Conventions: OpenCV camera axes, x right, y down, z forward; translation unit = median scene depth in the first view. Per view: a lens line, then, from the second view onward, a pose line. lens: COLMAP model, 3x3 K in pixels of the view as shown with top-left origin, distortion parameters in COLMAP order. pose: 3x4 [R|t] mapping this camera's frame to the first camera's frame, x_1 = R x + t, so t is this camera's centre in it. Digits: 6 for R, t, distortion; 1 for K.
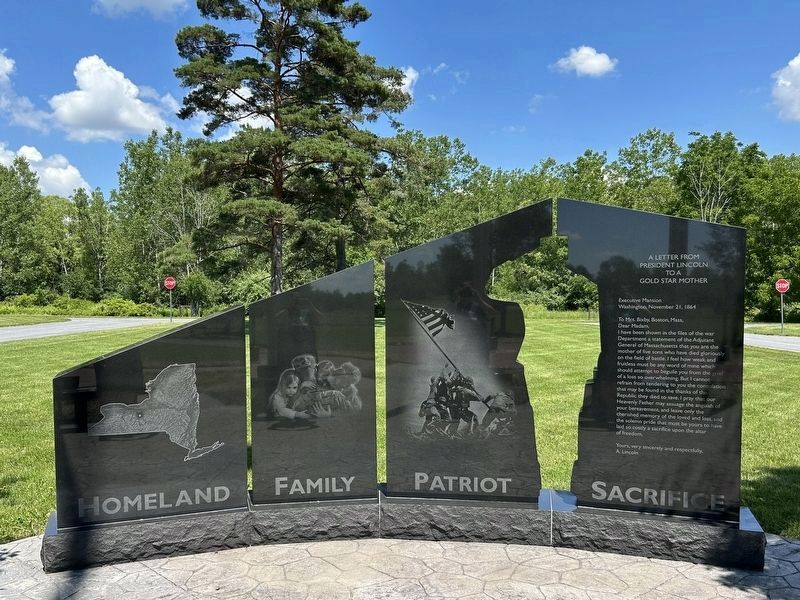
lens RADIAL K [[630.2, 0, 400.0], [0, 630.2, 300.0], [0, 0, 1]] dist [0.000678, 0.000055]
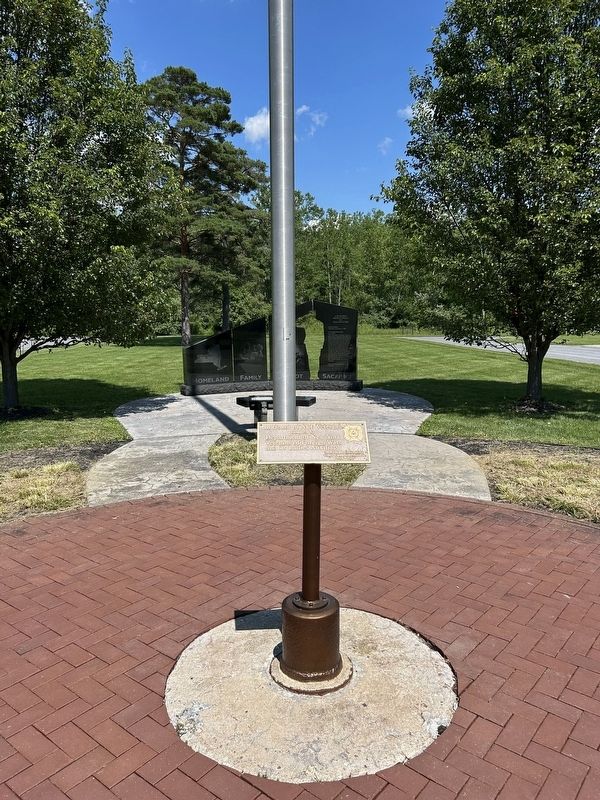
lens RADIAL K [[543.5, 0, 301.4], [0, 543.5, 428.8], [0, 0, 1]] dist [0.002643, -0.000082]
pose [[0.997735, -0.023397, 0.063059, -0.007074], [0.010593, 0.980507, 0.196198, -0.005762], [-0.066420, -0.195086, 0.978535, -0.349192]]
